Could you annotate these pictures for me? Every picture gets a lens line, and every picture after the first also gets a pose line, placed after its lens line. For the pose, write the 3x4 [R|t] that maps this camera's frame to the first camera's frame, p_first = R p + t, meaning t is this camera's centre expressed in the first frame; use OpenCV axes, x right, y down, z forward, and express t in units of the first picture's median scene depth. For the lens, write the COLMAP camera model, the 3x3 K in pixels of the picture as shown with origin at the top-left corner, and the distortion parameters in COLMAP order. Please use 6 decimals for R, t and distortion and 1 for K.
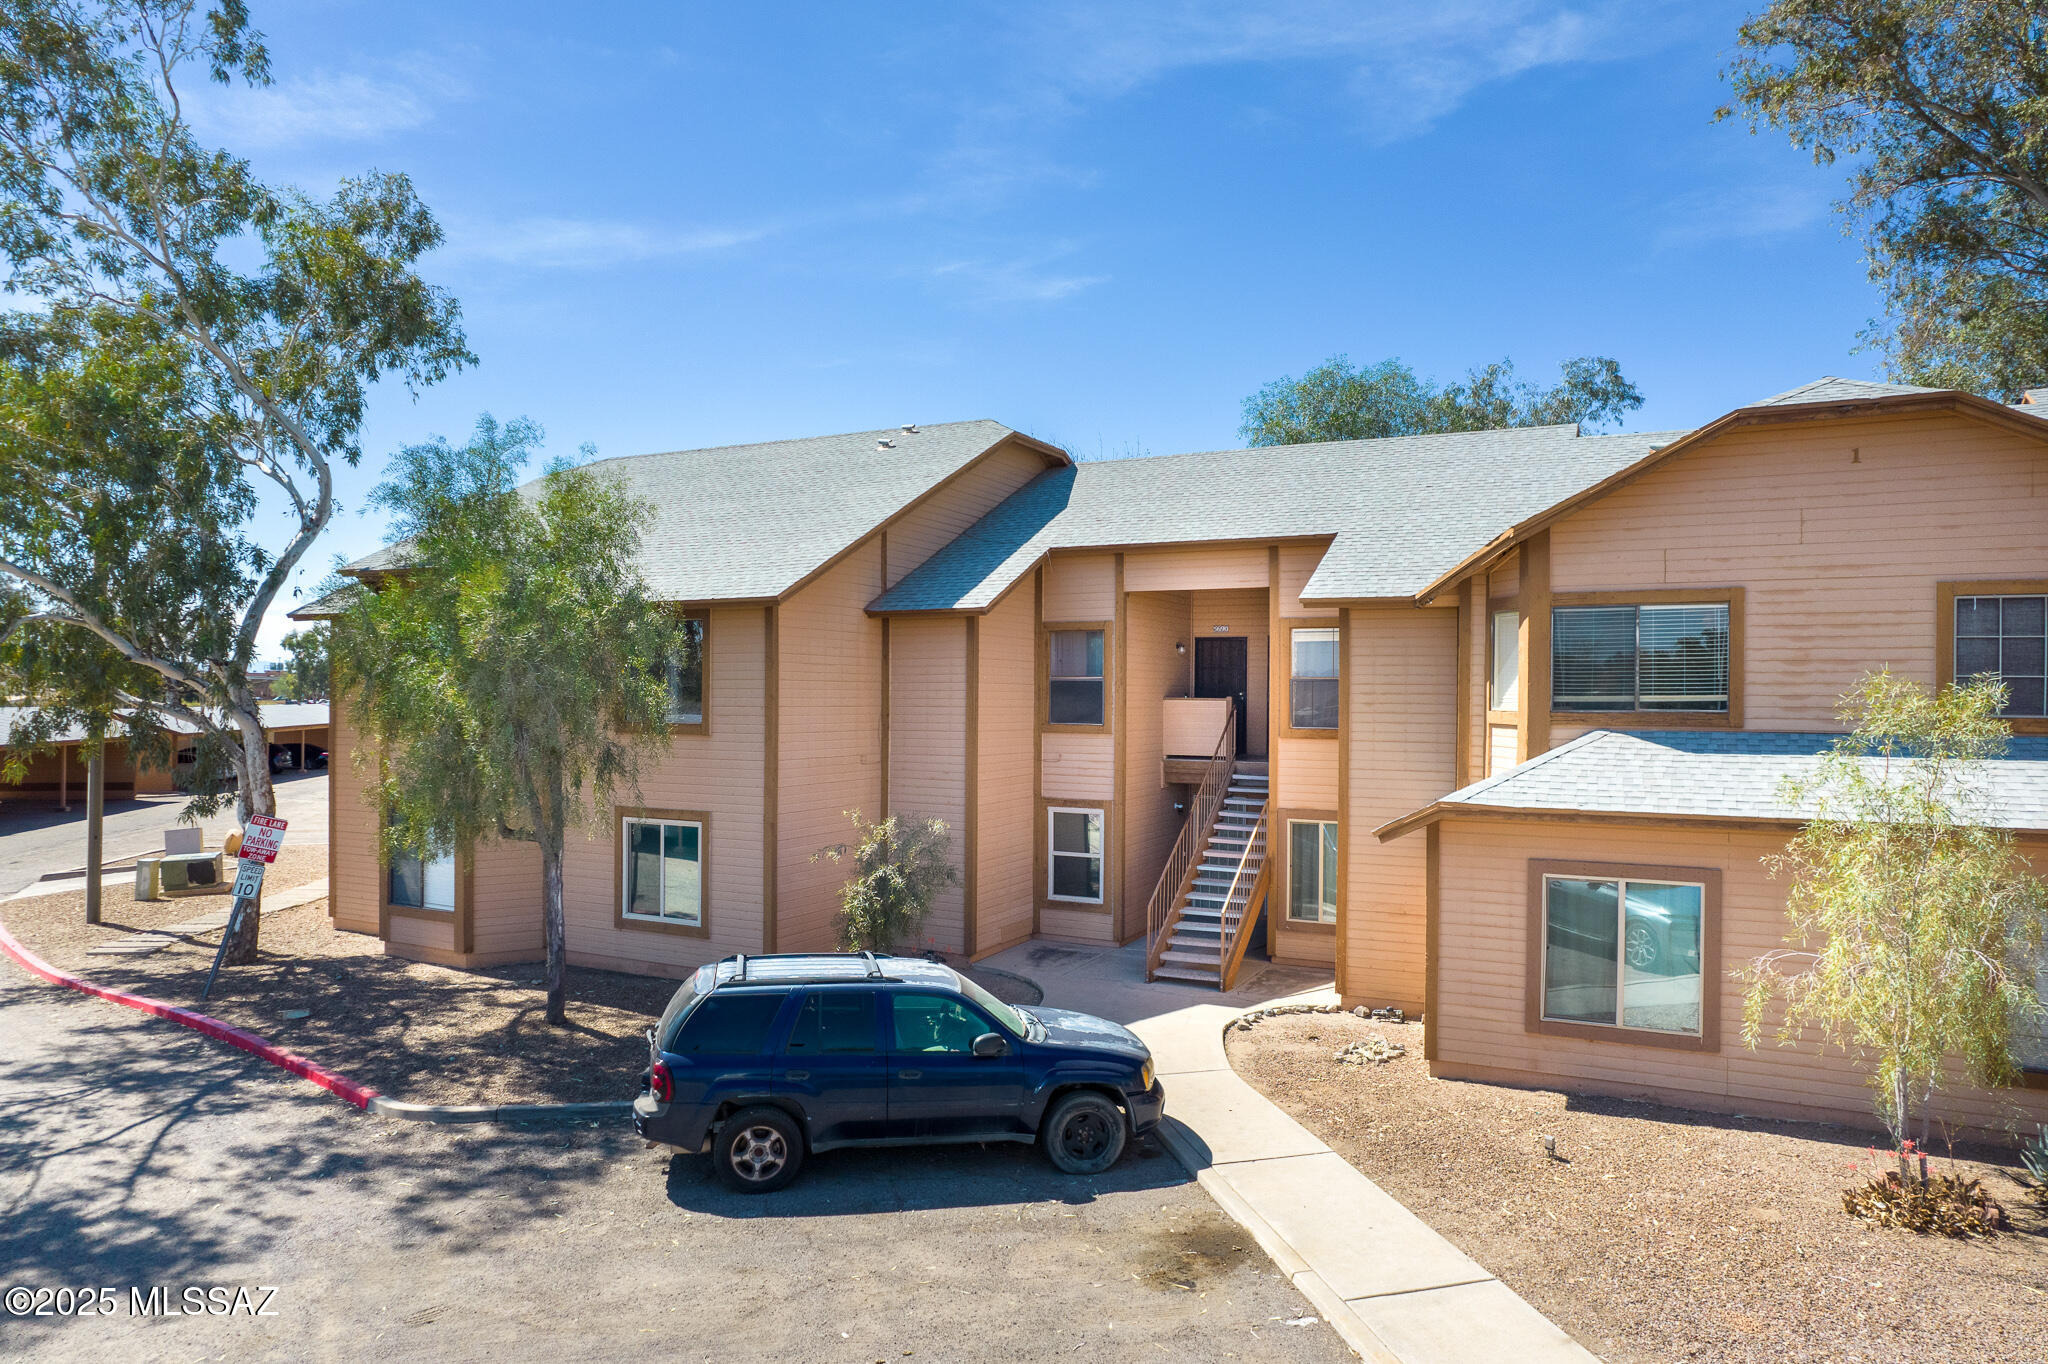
lens RADIAL K [[1105.7, 0, 1024.0], [0, 1105.7, 682.0], [0, 0, 1]] dist [-0.058416, 0.036939]
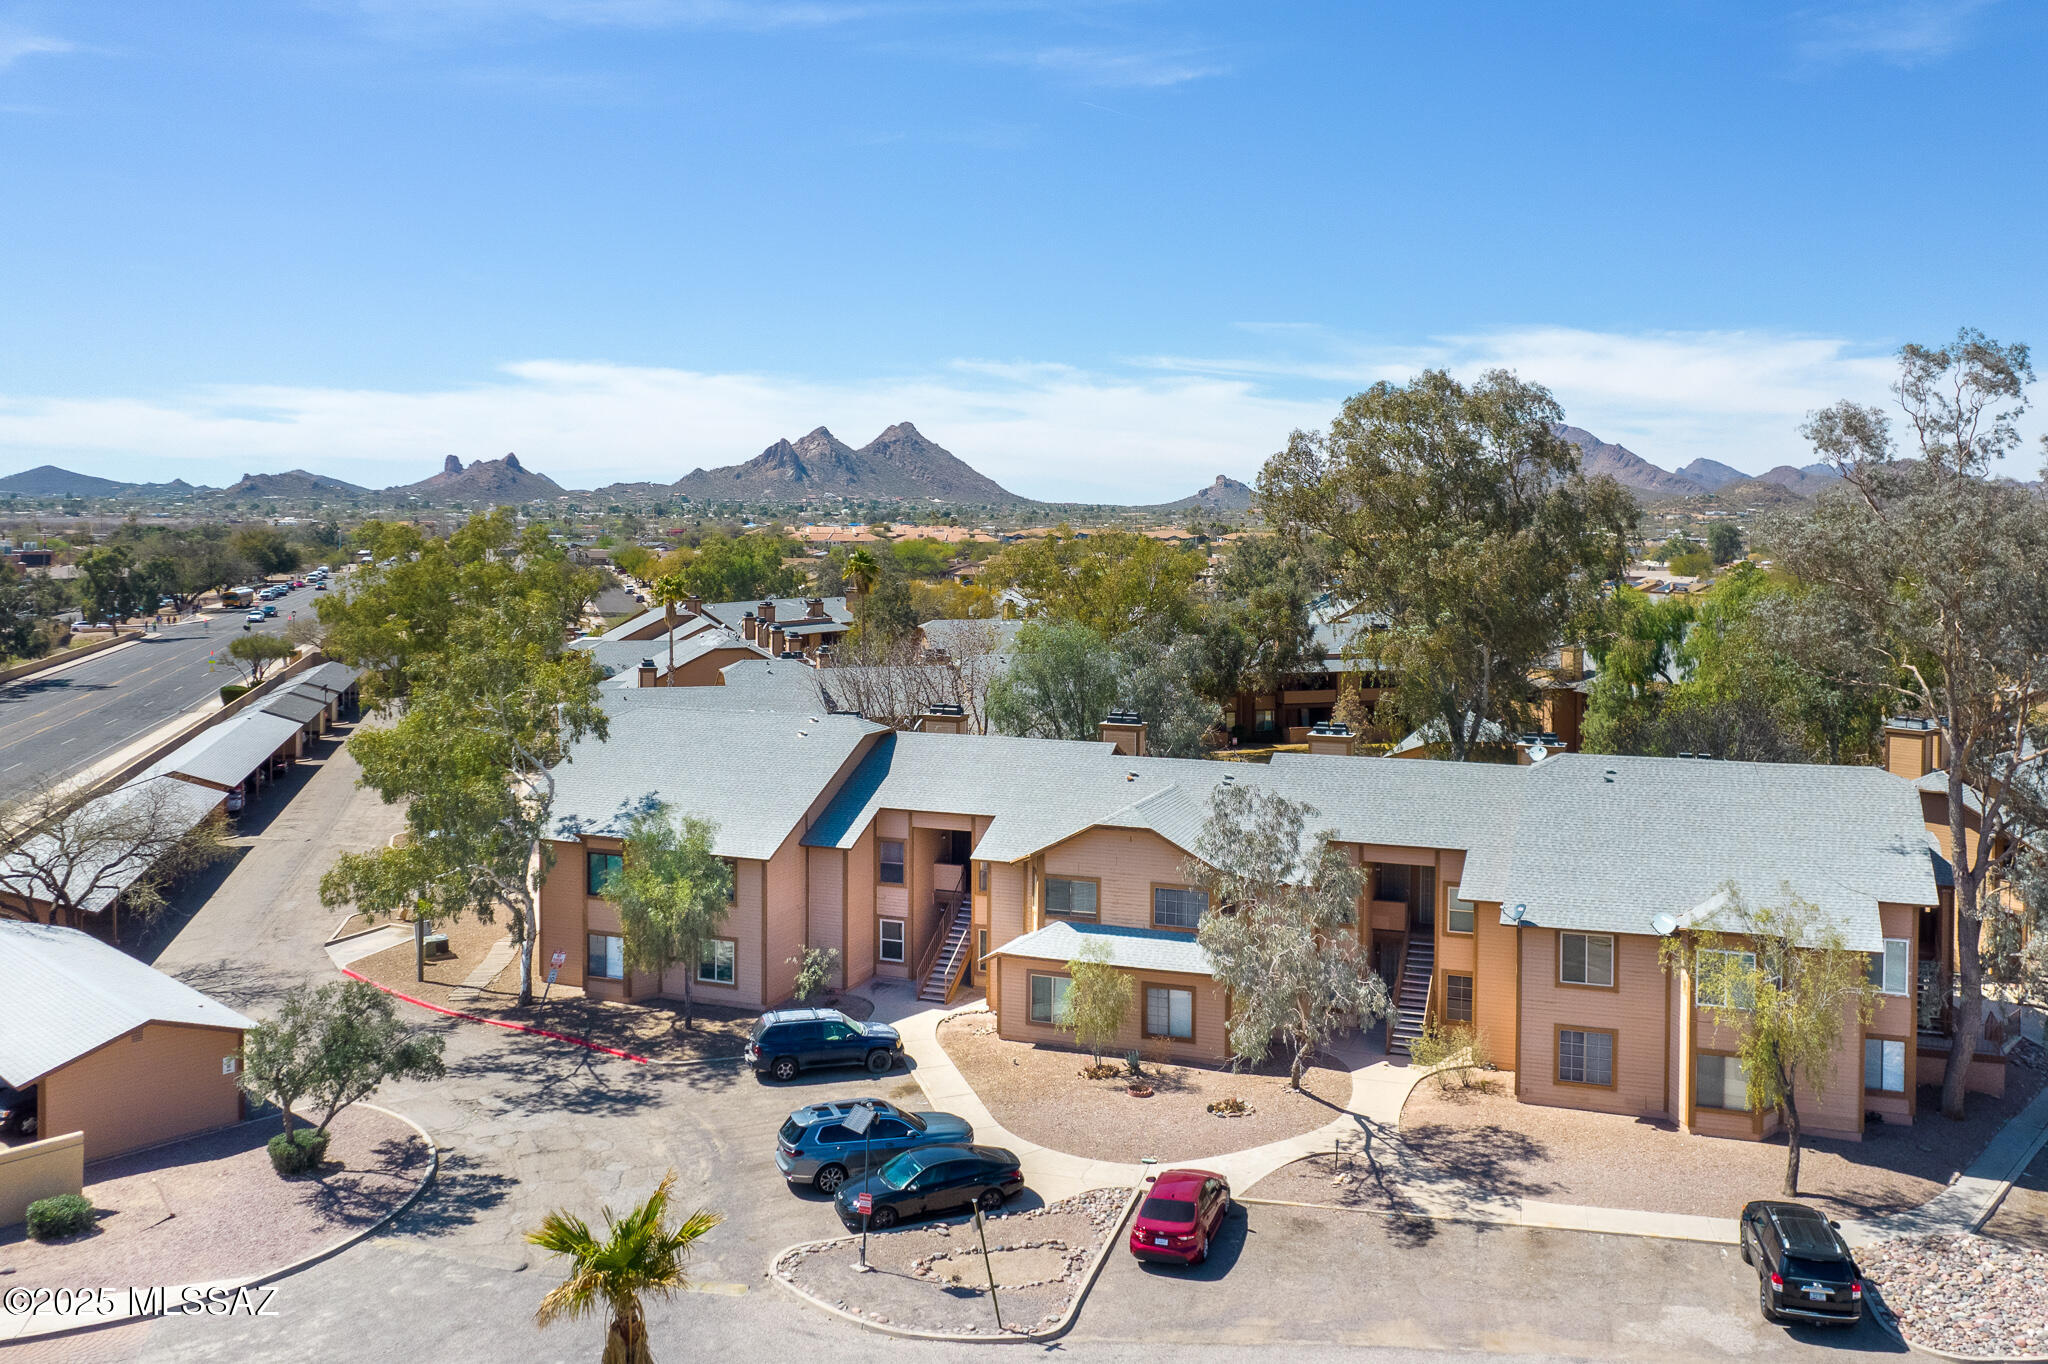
lens RADIAL K [[1294.9, 0, 1037.1], [0, 1294.9, 556.9], [0, 0, 1]] dist [-0.055635, 0.030068]
pose [[0.995030, -0.002490, 0.099542, 0.102573], [0.001389, 0.999937, 0.011133, -0.826494], [-0.099564, -0.010939, 0.994971, -2.067667]]
